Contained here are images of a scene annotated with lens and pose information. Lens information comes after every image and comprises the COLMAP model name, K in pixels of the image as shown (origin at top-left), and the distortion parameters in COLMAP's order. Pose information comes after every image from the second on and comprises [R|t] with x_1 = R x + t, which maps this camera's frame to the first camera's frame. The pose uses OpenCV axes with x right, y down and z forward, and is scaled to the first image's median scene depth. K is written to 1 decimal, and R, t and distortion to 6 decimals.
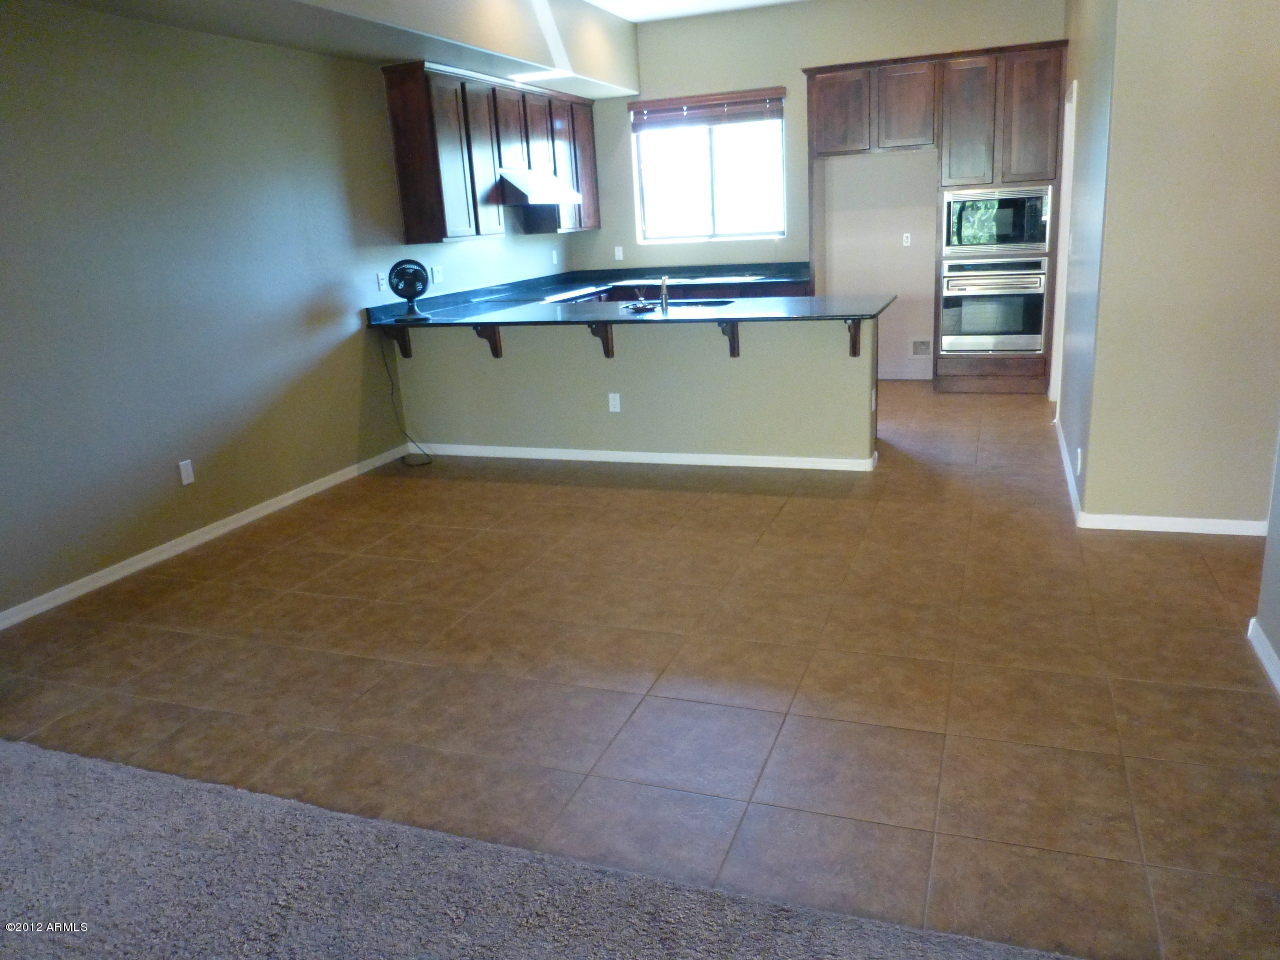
lens RADIAL K [[920.8, 0, 647.0], [0, 920.8, 474.7], [0, 0, 1]] dist [-0.021886, 0.002022]
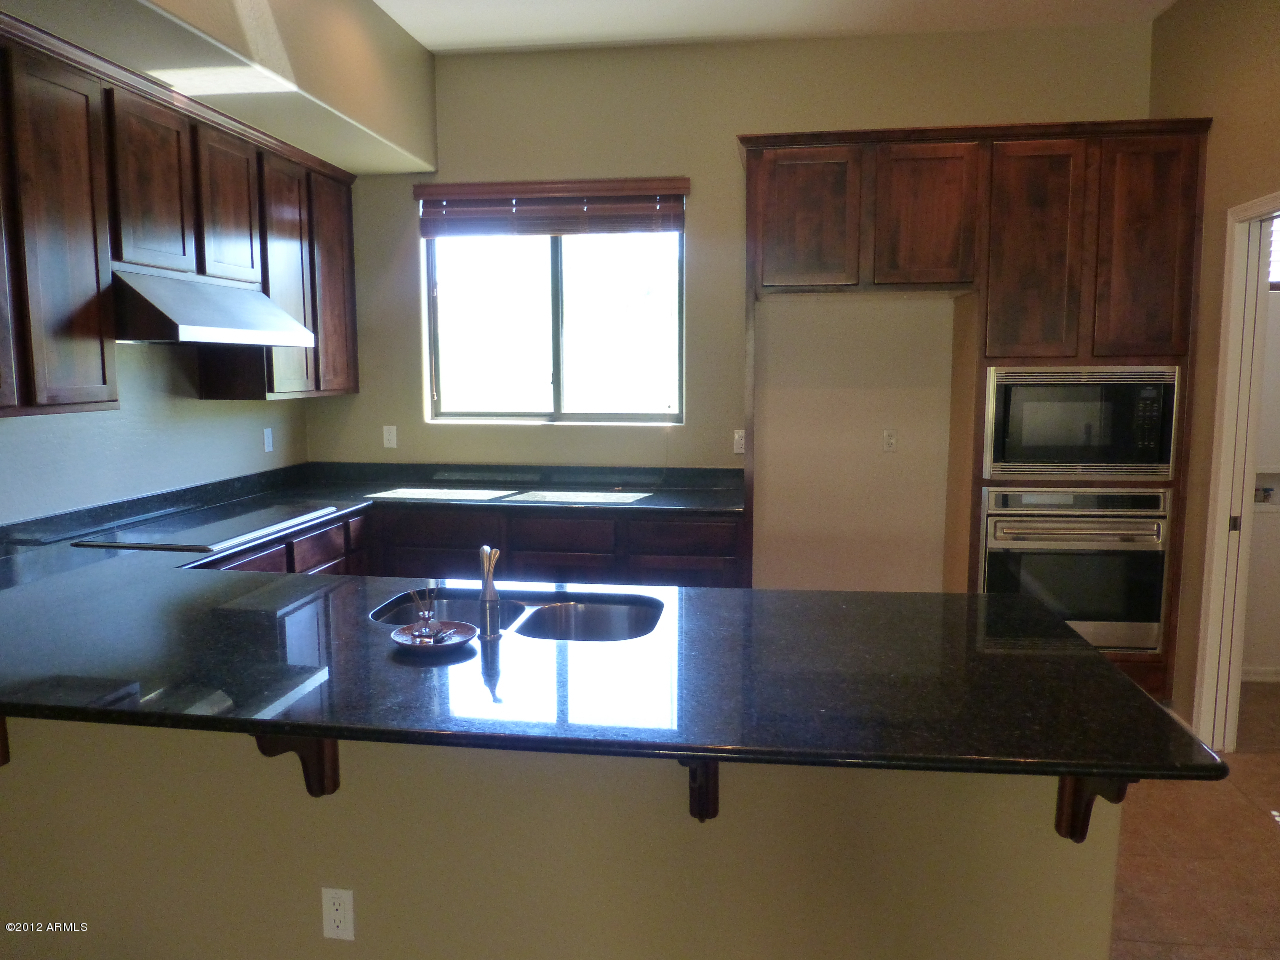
lens RADIAL K [[920.8, 0, 647.0], [0, 920.8, 474.7], [0, 0, 1]] dist [-0.021886, 0.002022]
pose [[0.973458, 0.030075, 0.226882, -0.004696], [0.007254, 0.986776, -0.161930, -0.158249], [-0.228752, 0.159278, 0.960366, 0.534640]]
